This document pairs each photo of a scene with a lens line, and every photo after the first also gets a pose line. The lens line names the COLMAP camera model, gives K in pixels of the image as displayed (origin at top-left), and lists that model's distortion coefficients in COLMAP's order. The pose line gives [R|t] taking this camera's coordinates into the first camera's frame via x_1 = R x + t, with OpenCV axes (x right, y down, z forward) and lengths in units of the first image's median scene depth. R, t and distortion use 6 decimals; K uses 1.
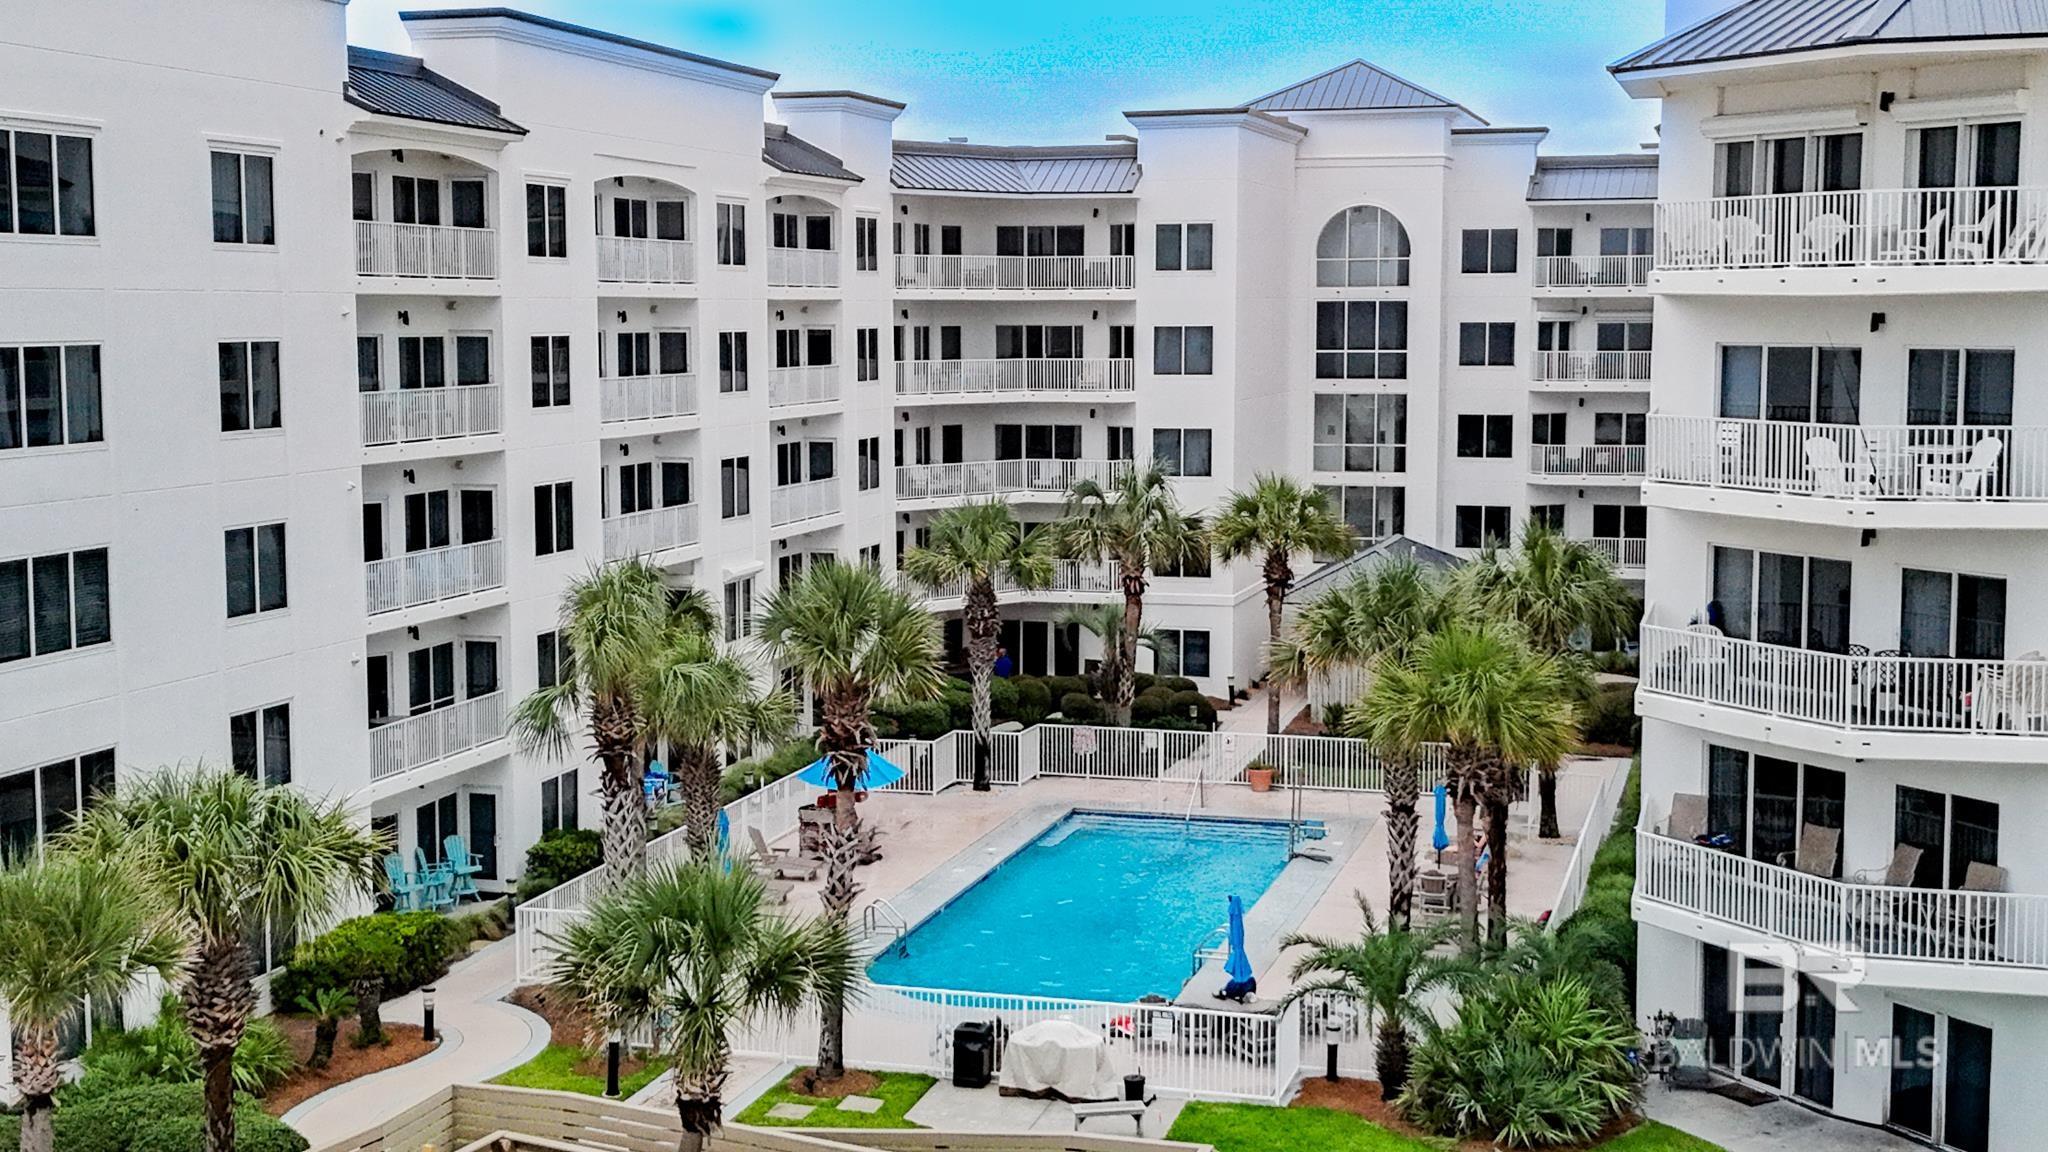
lens RADIAL K [[2681.6, 0, 1014.9], [0, 2681.6, 583.4], [0, 0, 1]] dist [0.166410, 0.000000]
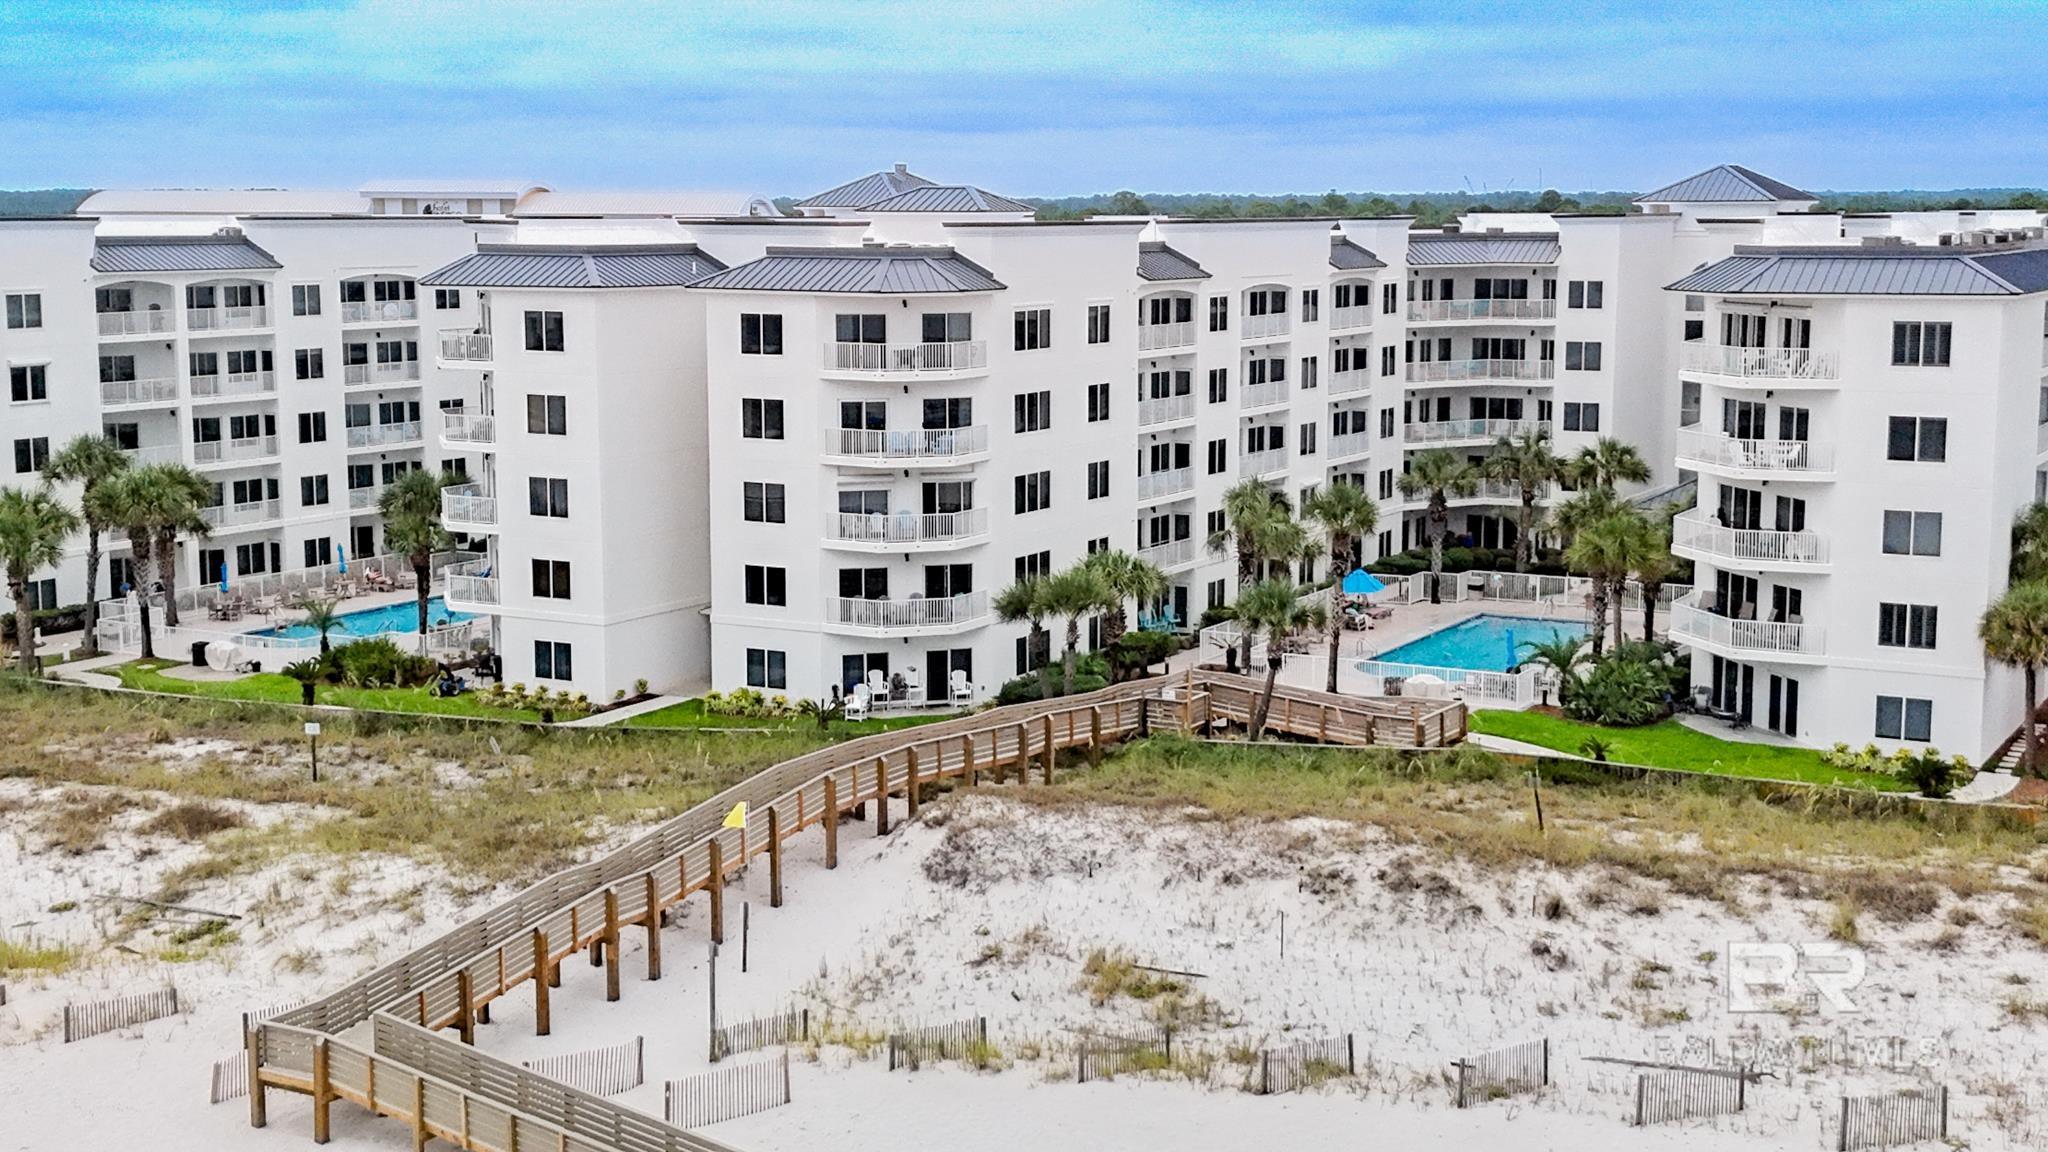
lens RADIAL K [[2681.6, 0, 1014.6], [0, 2681.6, 578.7], [0, 0, 1]] dist [0.166410, 0.000000]
pose [[0.974347, 0.031891, -0.222781, 0.128052], [-0.024161, 0.999011, 0.037334, -0.003332], [0.223752, -0.030994, 0.974153, -0.959073]]
